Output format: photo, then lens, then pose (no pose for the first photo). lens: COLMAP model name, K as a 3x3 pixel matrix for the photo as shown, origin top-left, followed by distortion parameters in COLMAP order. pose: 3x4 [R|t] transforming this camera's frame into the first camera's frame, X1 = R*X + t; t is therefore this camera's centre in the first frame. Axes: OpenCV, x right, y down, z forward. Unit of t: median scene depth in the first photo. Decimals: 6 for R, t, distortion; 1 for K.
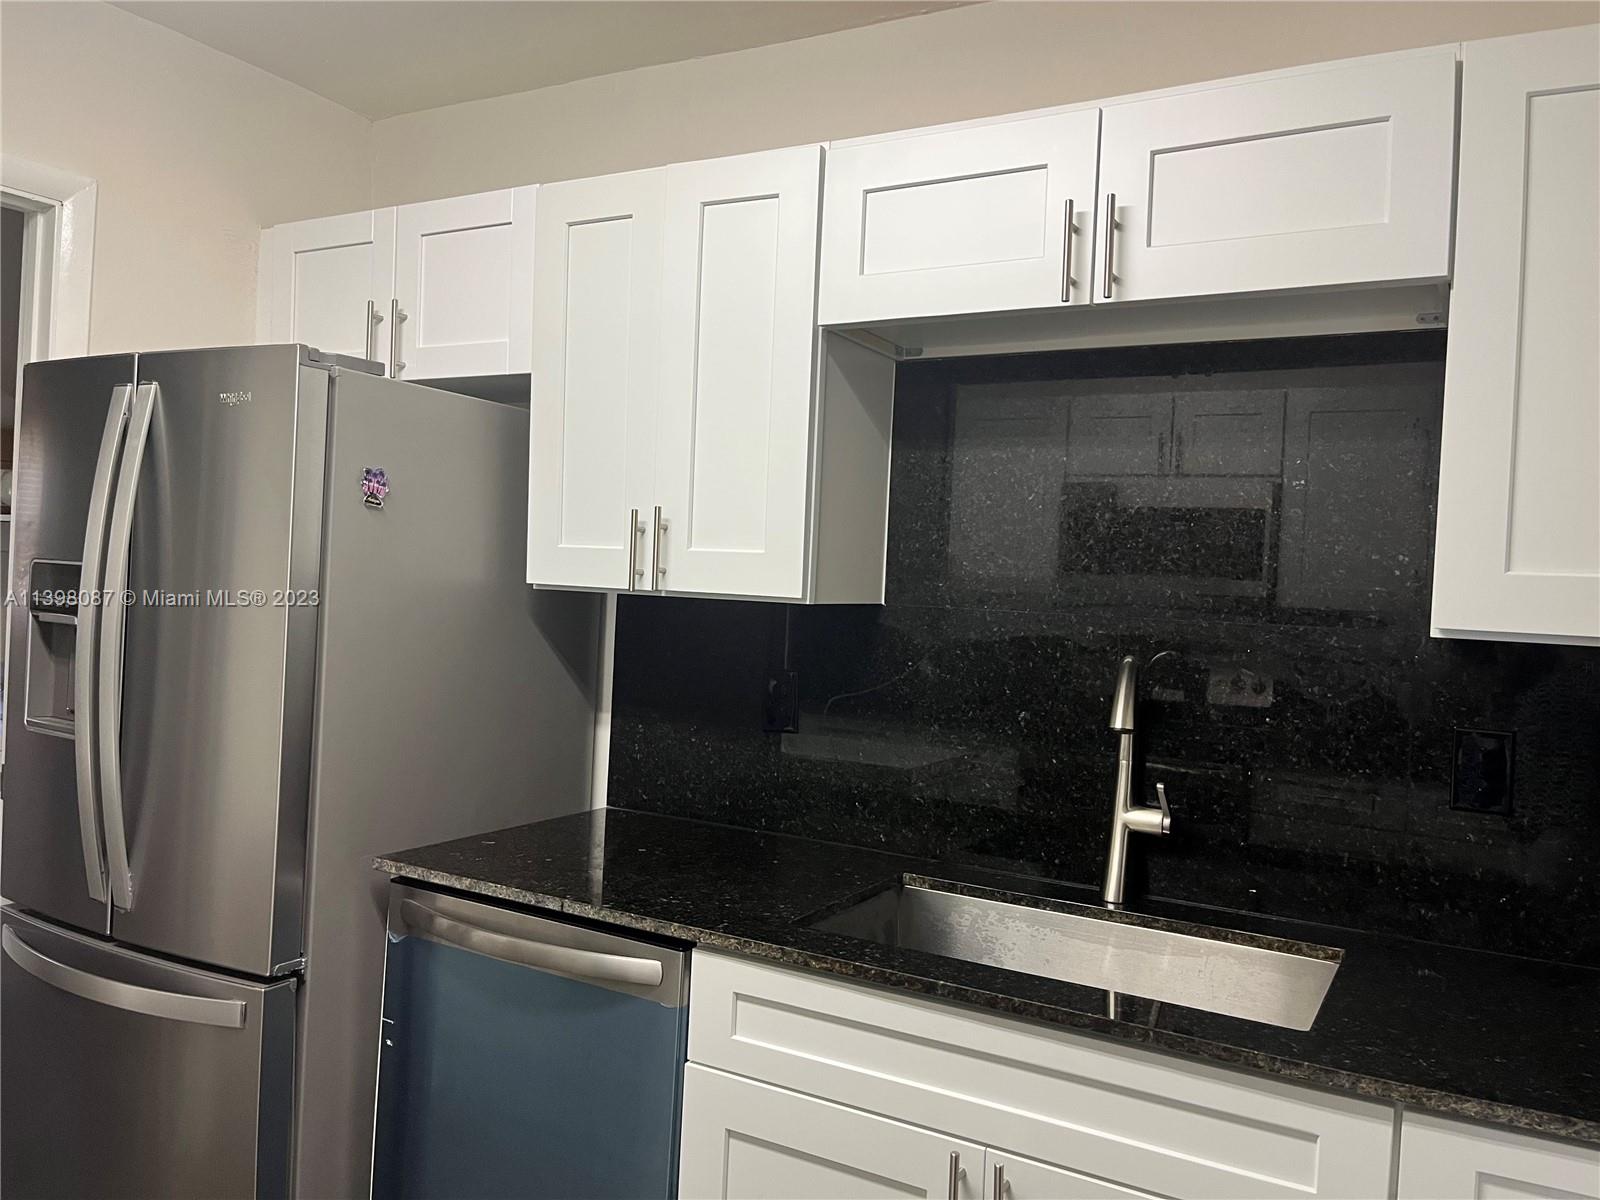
lens RADIAL K [[1200.4, 0, 800.0], [0, 1200.4, 600.0], [0, 0, 1]] dist [0.067887, -0.091794]
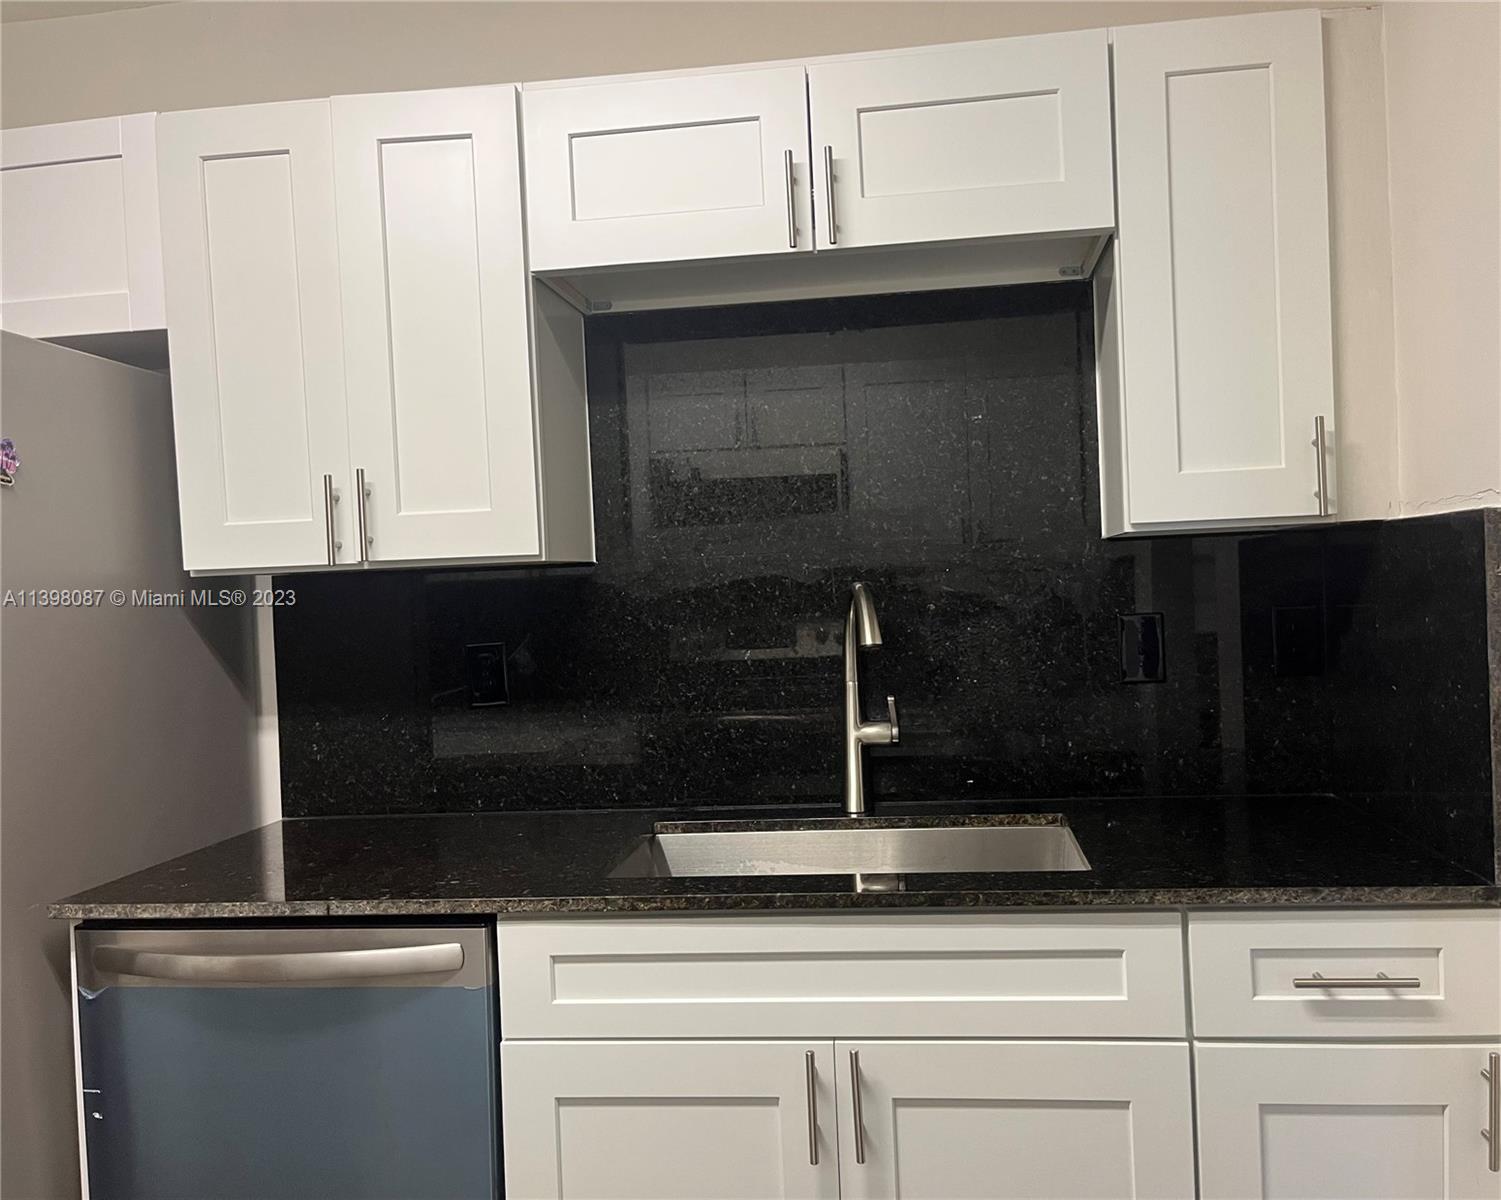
lens RADIAL K [[1204.2, 0, 790.8], [0, 1204.2, 600.8], [0, 0, 1]] dist [0.060036, -0.074549]
pose [[0.918546, -0.090513, 0.384813, -0.195584], [0.090272, 0.995741, 0.018734, 0.036667], [-0.384869, 0.017530, 0.922805, 0.026174]]
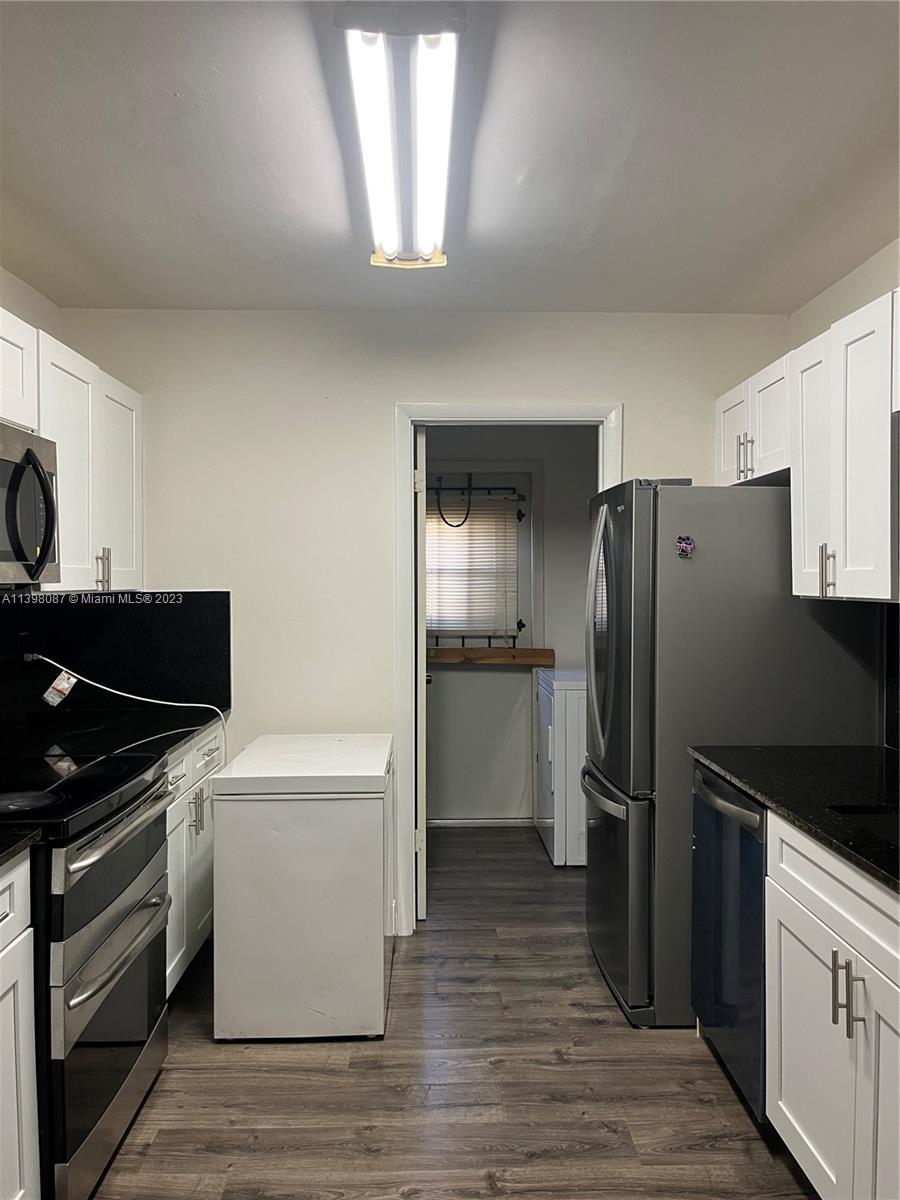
lens RADIAL K [[913.5, 0, 450.0], [0, 913.5, 600.0], [0, 0, 1]] dist [-0.006603, -0.105391]
pose [[0.526086, -0.030674, -0.849878, 0.675923], [0.014299, 0.999527, -0.027224, 0.022869], [0.850311, 0.002170, 0.526276, -0.039907]]
